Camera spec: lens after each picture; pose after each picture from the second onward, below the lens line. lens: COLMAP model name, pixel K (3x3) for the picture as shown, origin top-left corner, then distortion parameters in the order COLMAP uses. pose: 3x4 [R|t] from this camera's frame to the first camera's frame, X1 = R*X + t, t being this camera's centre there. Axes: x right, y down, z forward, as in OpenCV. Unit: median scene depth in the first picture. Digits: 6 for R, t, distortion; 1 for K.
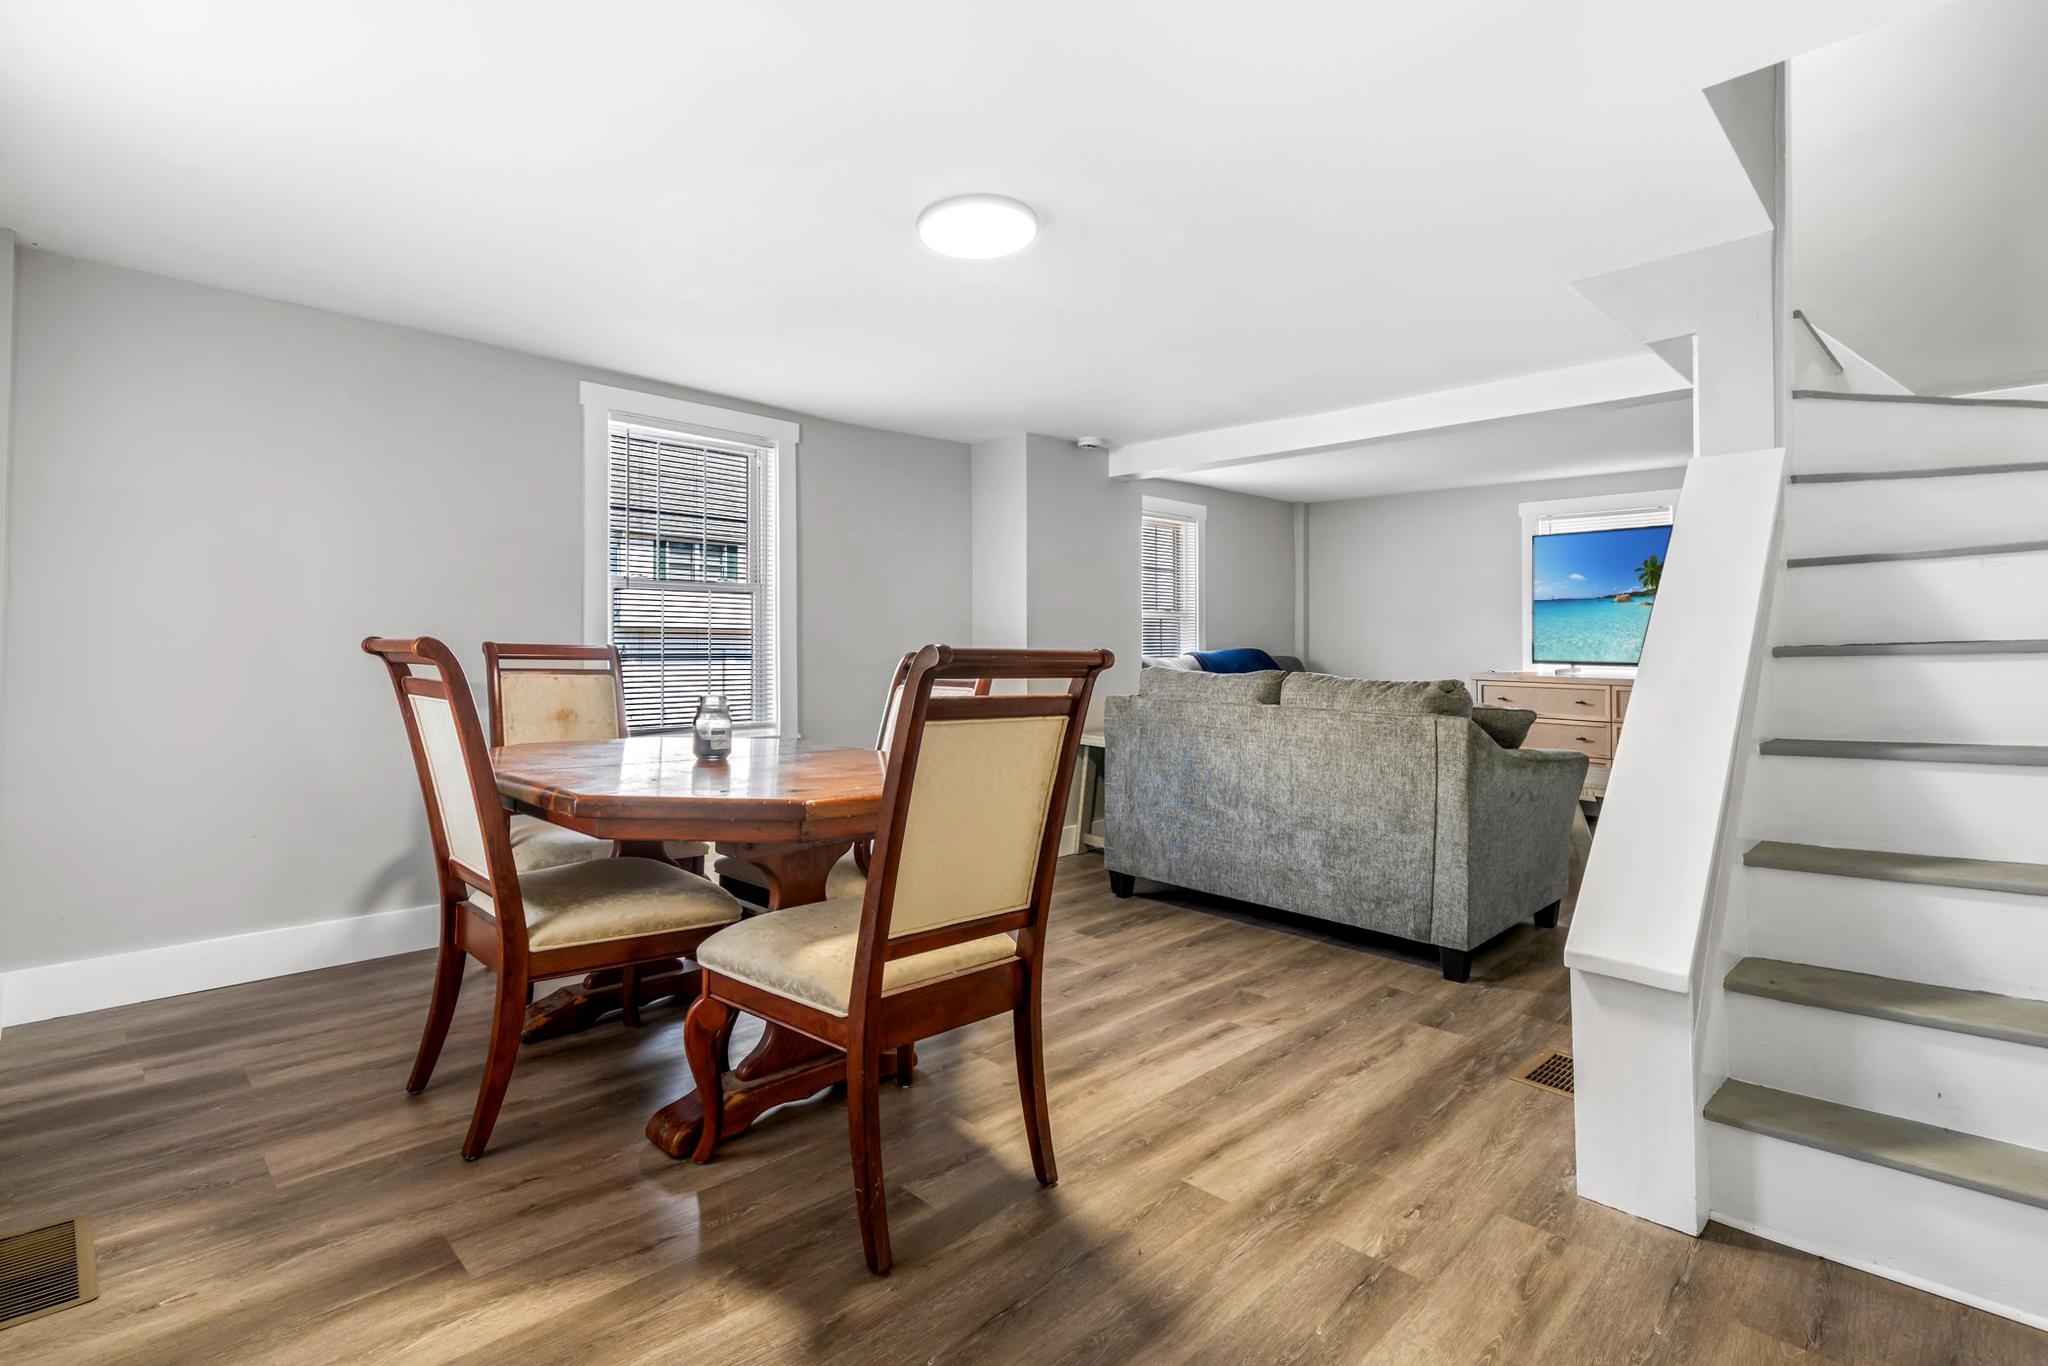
lens RADIAL K [[991.1, 0, 1024.2], [0, 991.1, 689.4], [0, 0, 1]] dist [0.001527, 0.000289]
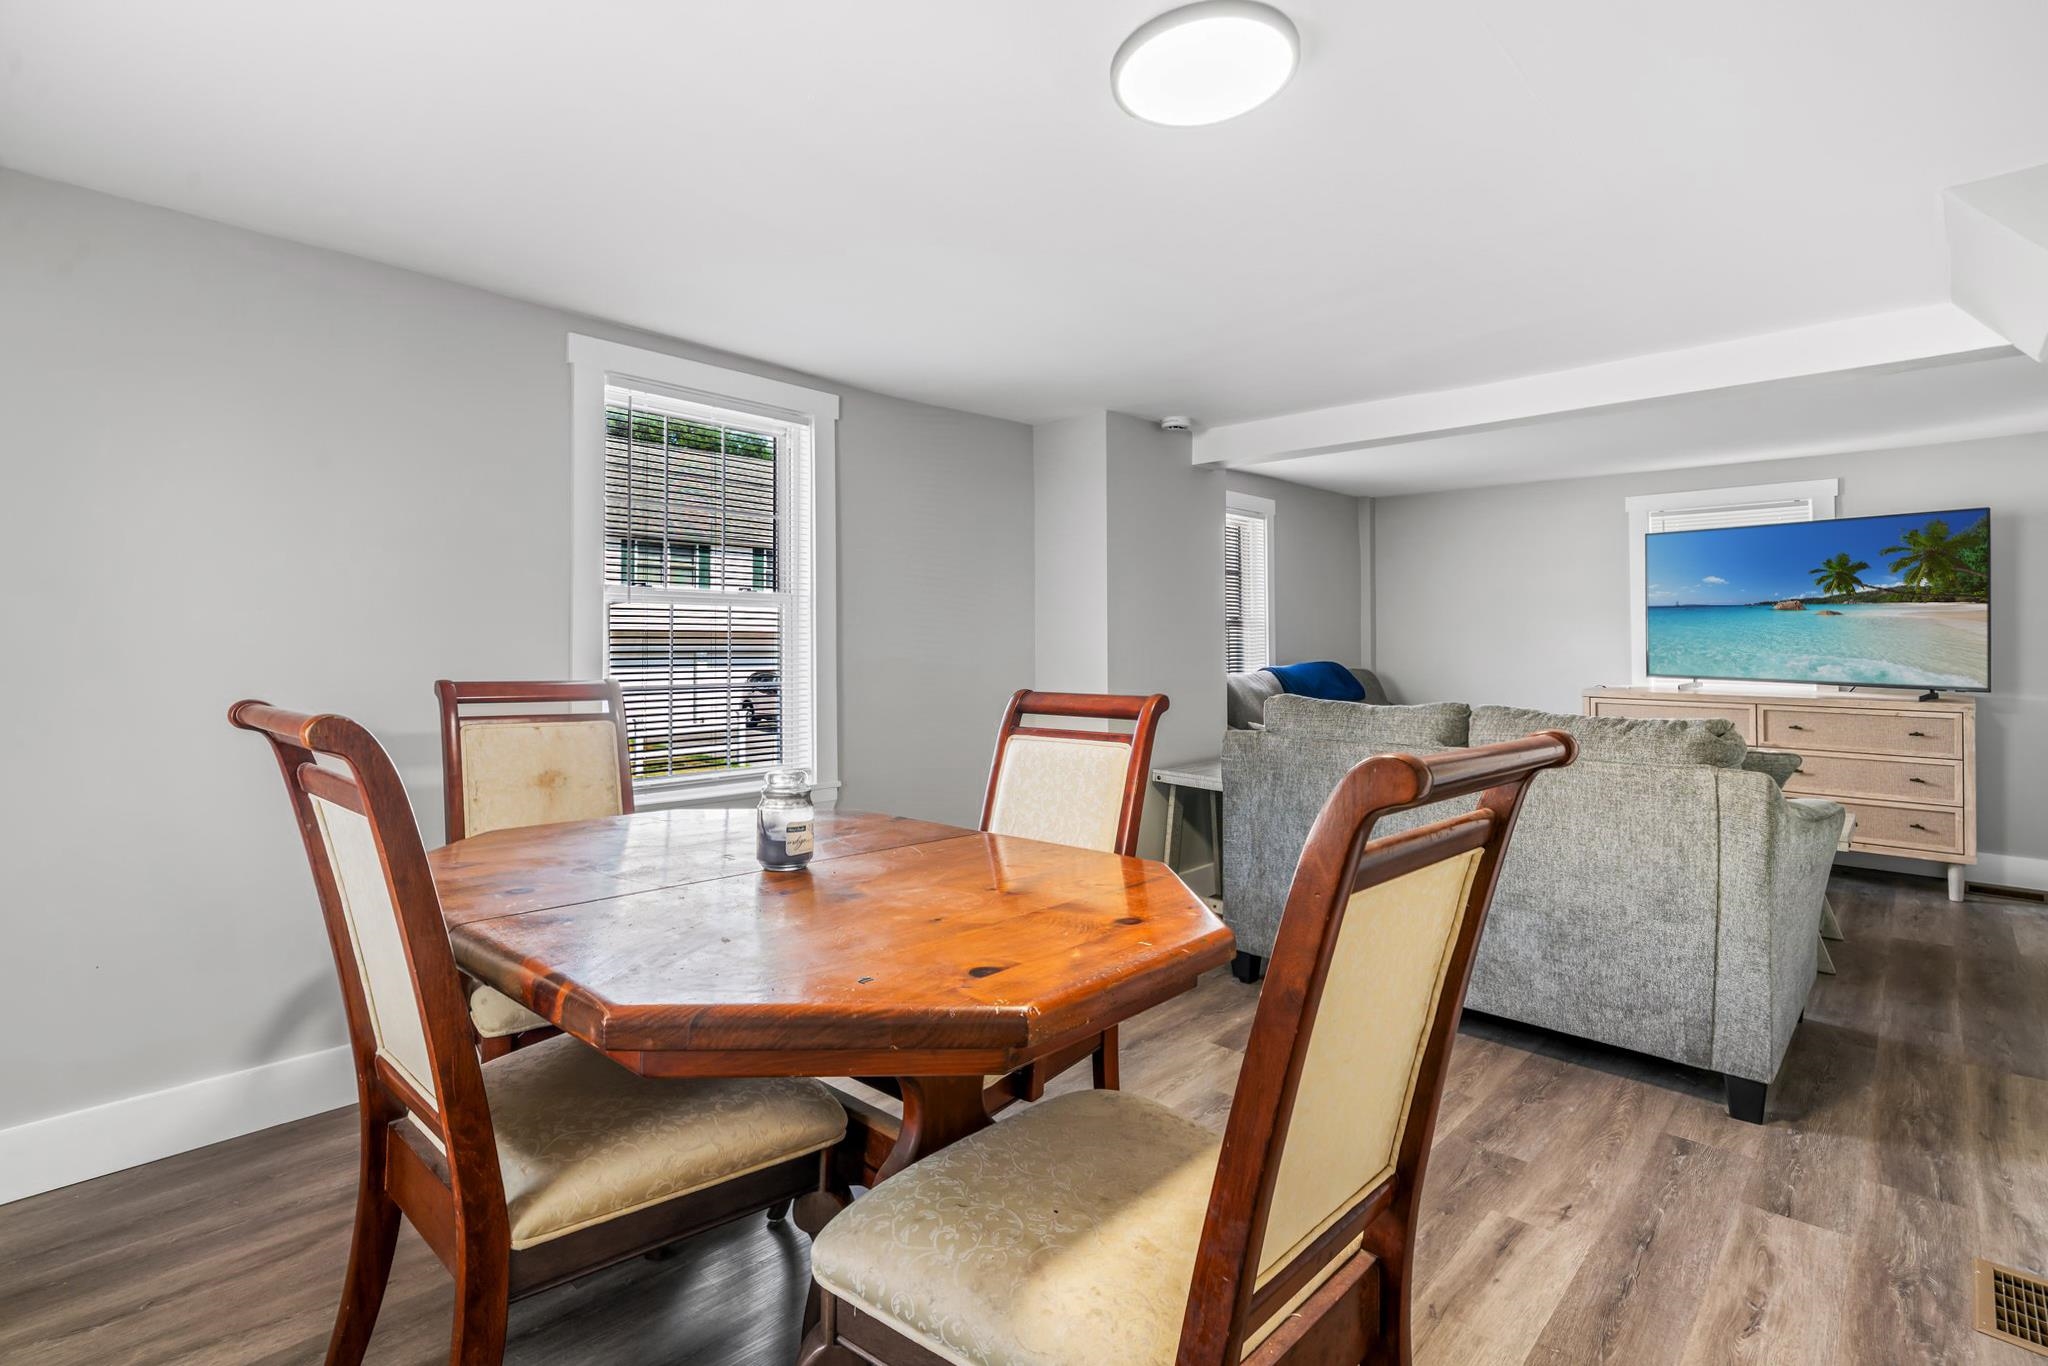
lens RADIAL K [[991.1, 0, 1025.8], [0, 991.1, 664.8], [0, 0, 1]] dist [0.001527, 0.000289]
pose [[0.999338, -0.005916, 0.035899, -0.138132], [0.006763, 0.999701, -0.023503, -0.038321], [-0.035749, 0.023730, 0.999079, 0.255278]]
